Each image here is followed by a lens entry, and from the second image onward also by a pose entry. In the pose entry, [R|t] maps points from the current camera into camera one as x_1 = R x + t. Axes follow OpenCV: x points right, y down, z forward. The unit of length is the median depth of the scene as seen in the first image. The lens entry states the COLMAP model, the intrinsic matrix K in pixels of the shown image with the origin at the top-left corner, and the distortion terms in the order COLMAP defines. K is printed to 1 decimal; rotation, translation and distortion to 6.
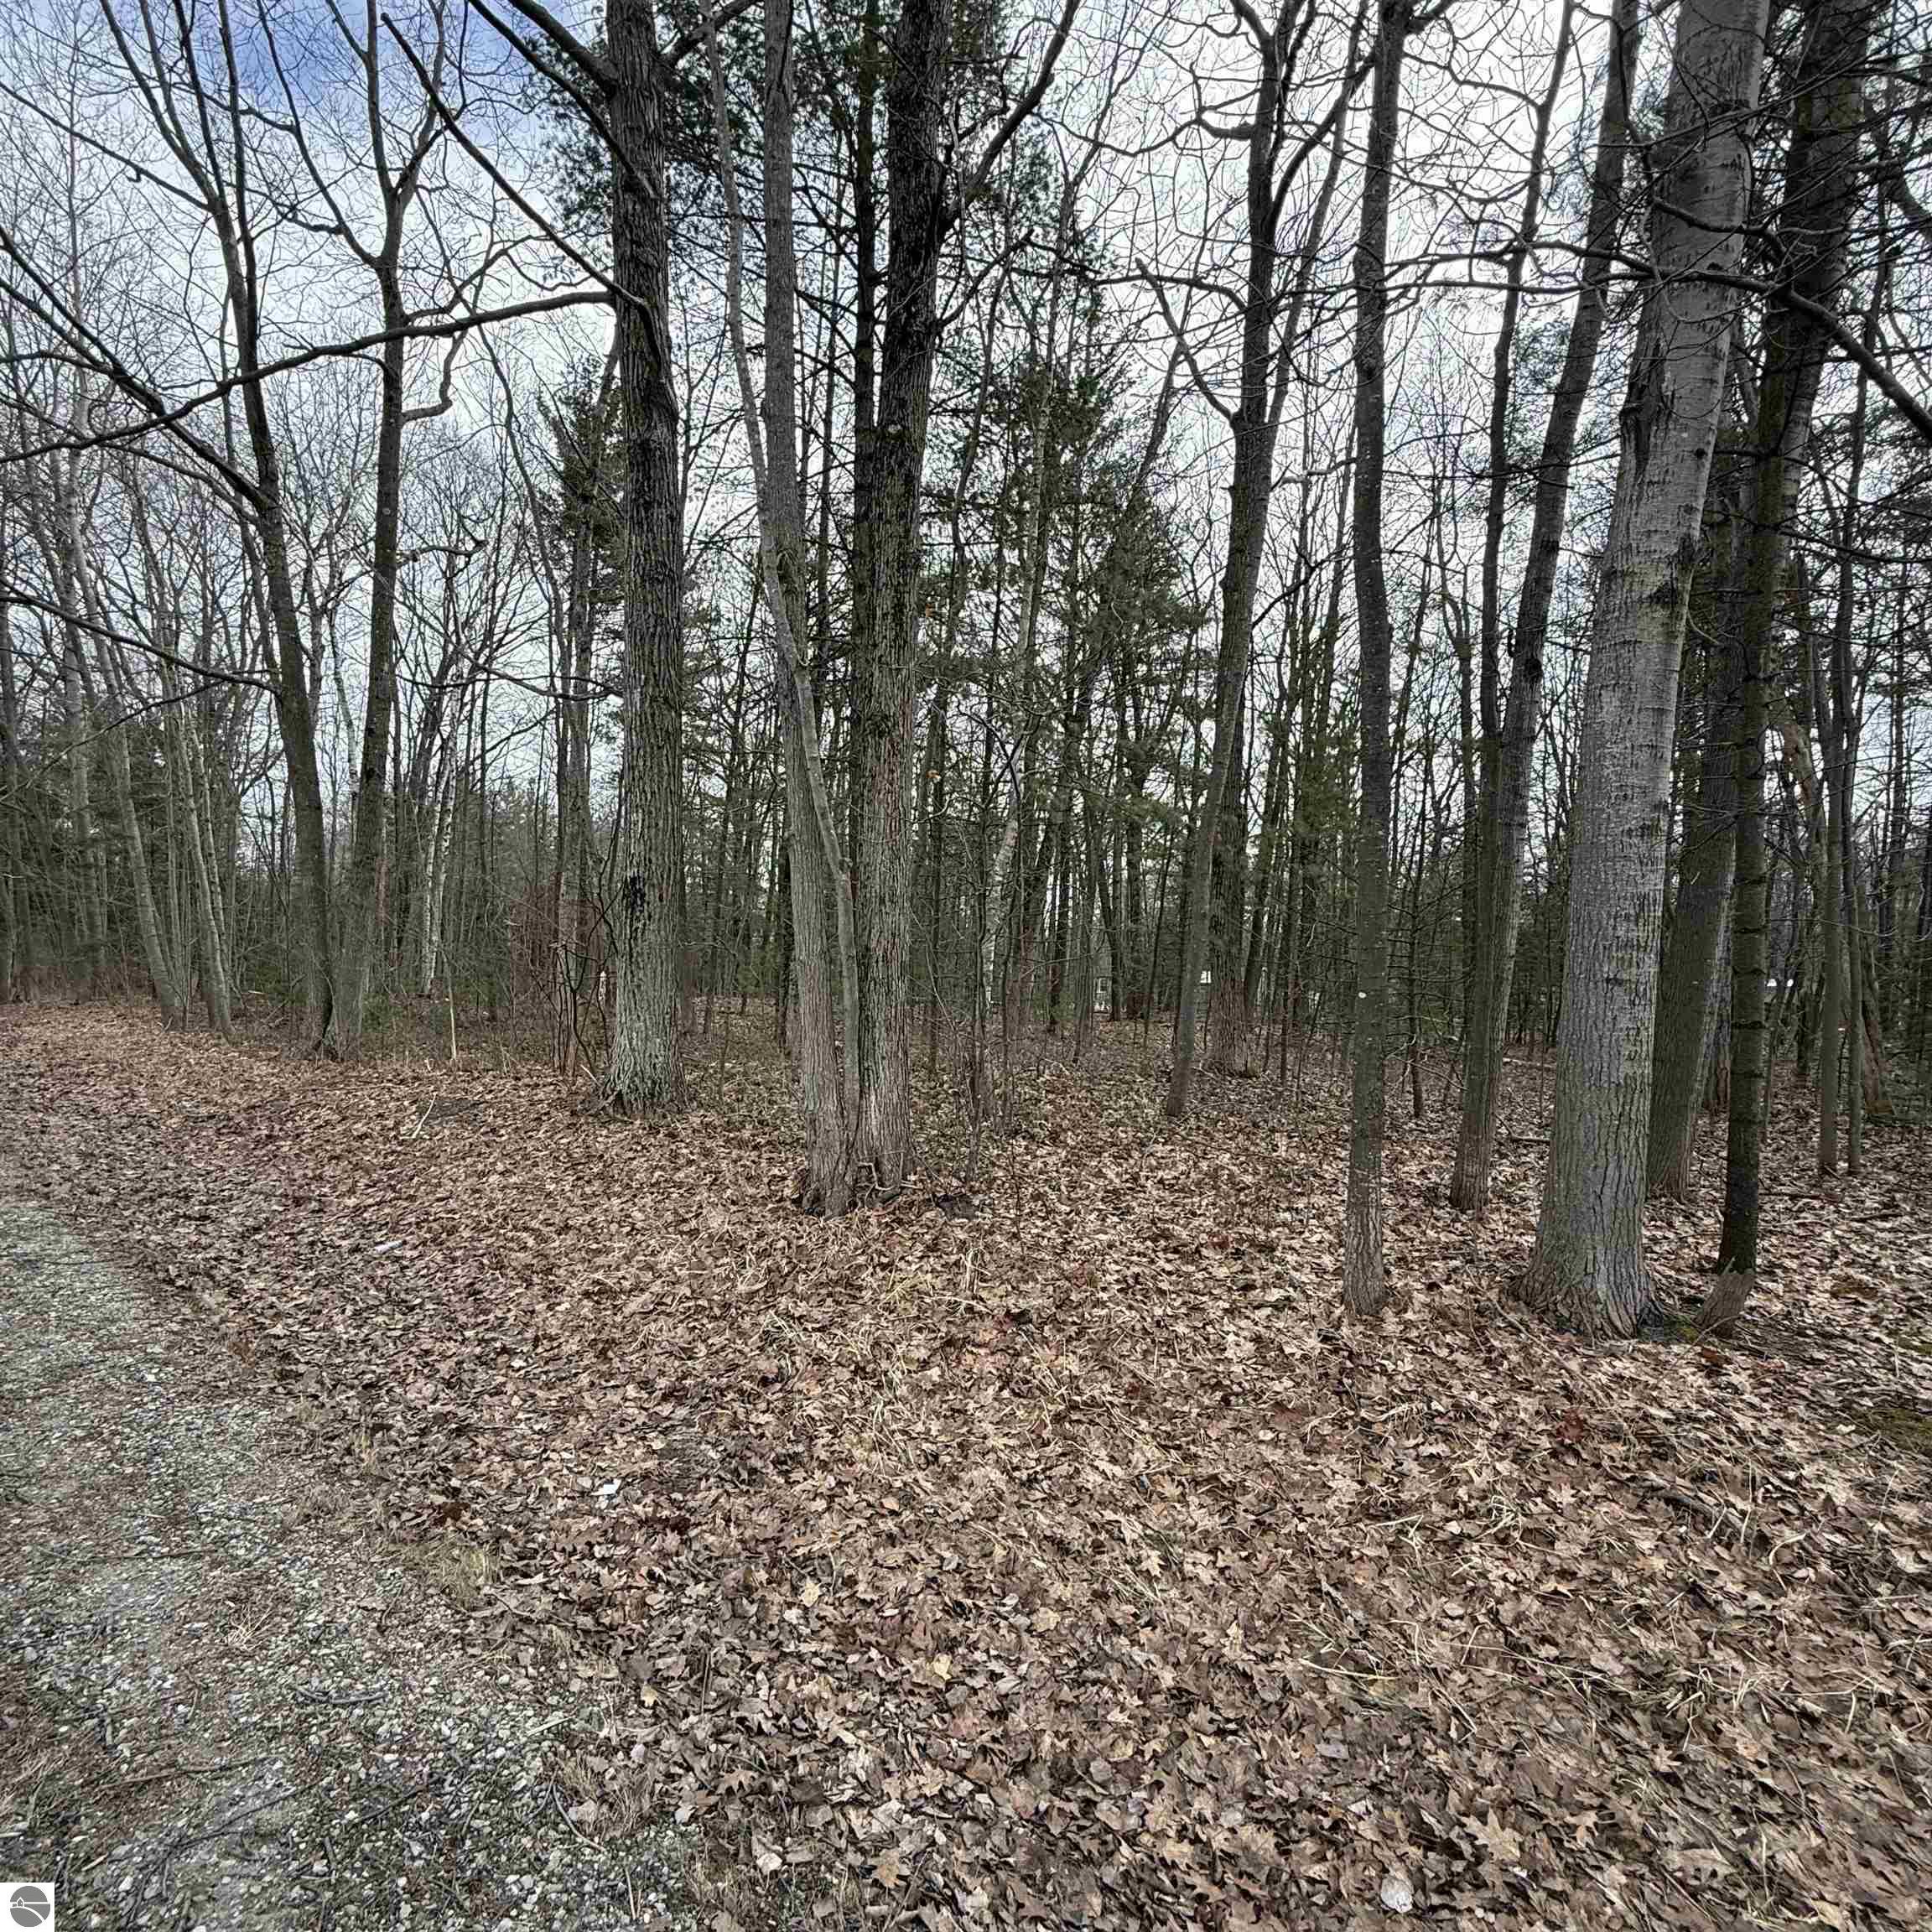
lens RADIAL K [[1018.7, 0, 966.2], [0, 1018.7, 946.0], [0, 0, 1]] dist [0.000647, 0.000009]
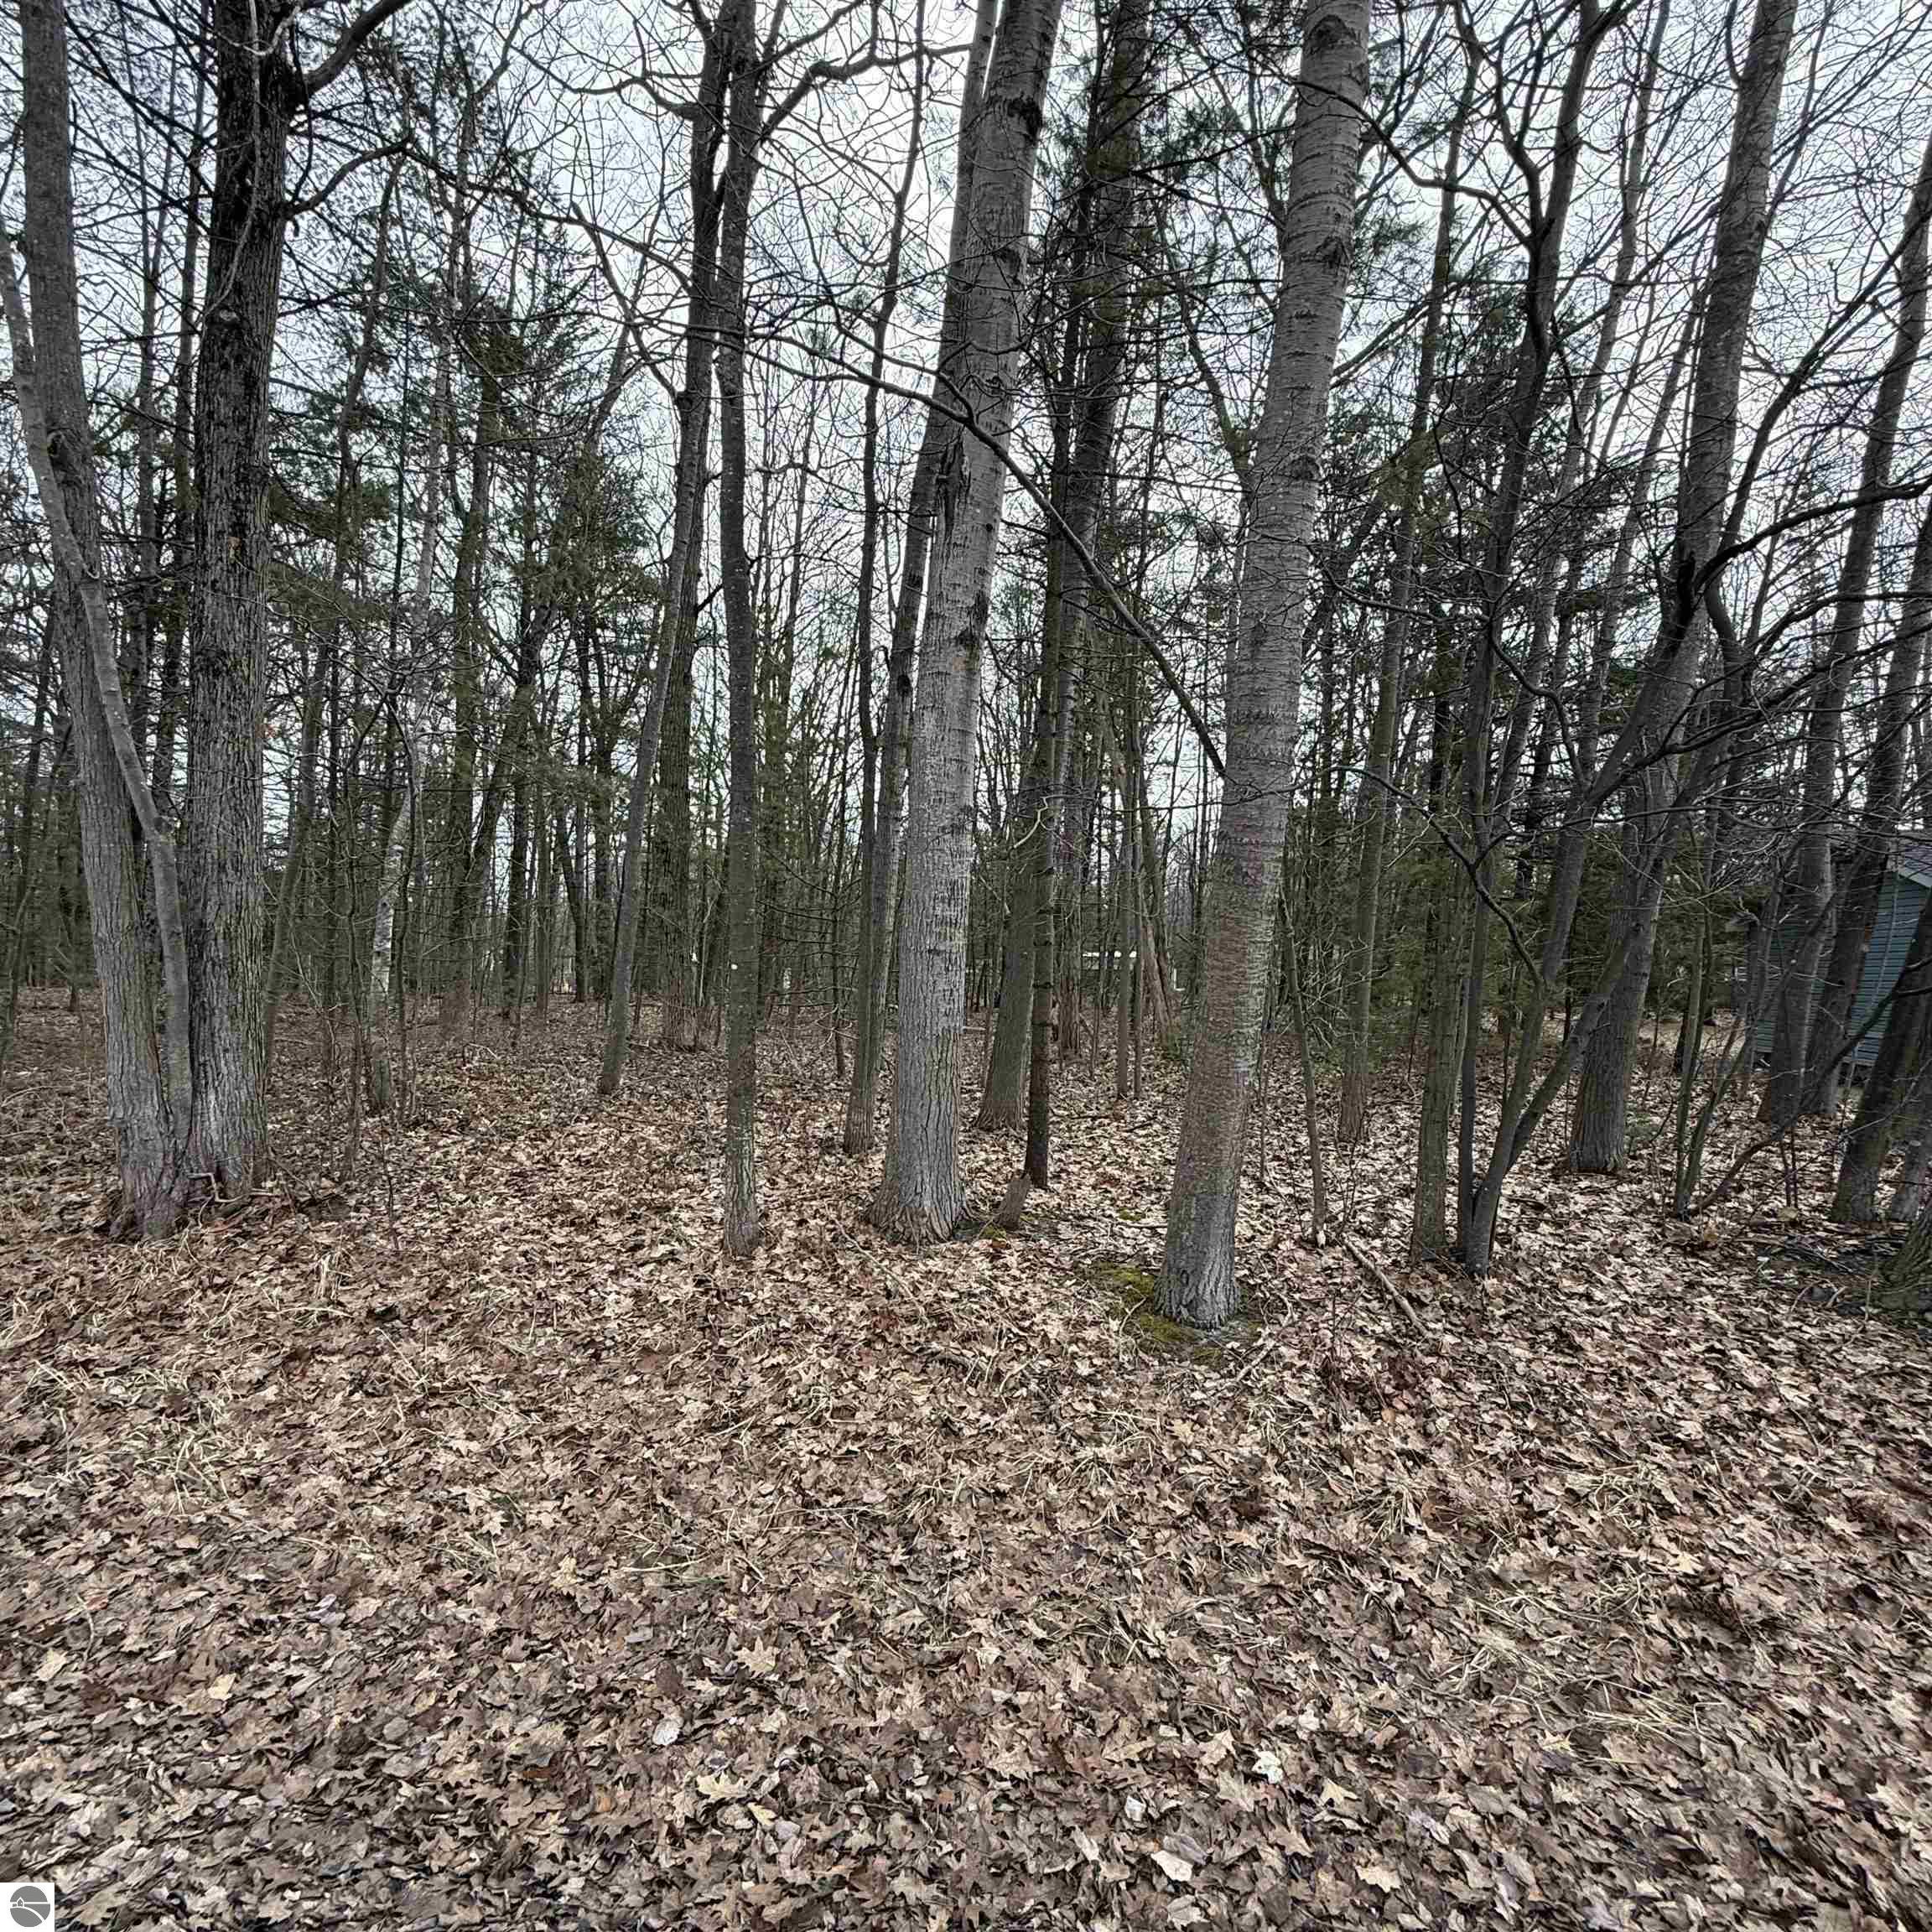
lens RADIAL K [[1018.7, 0, 966.2], [0, 1018.7, 946.0], [0, 0, 1]] dist [0.000647, 0.000009]
pose [[0.878914, -0.007244, 0.476925, 0.098443], [-0.002978, 0.999782, 0.020674, 0.002626], [-0.476971, -0.019591, 0.878701, -0.097599]]
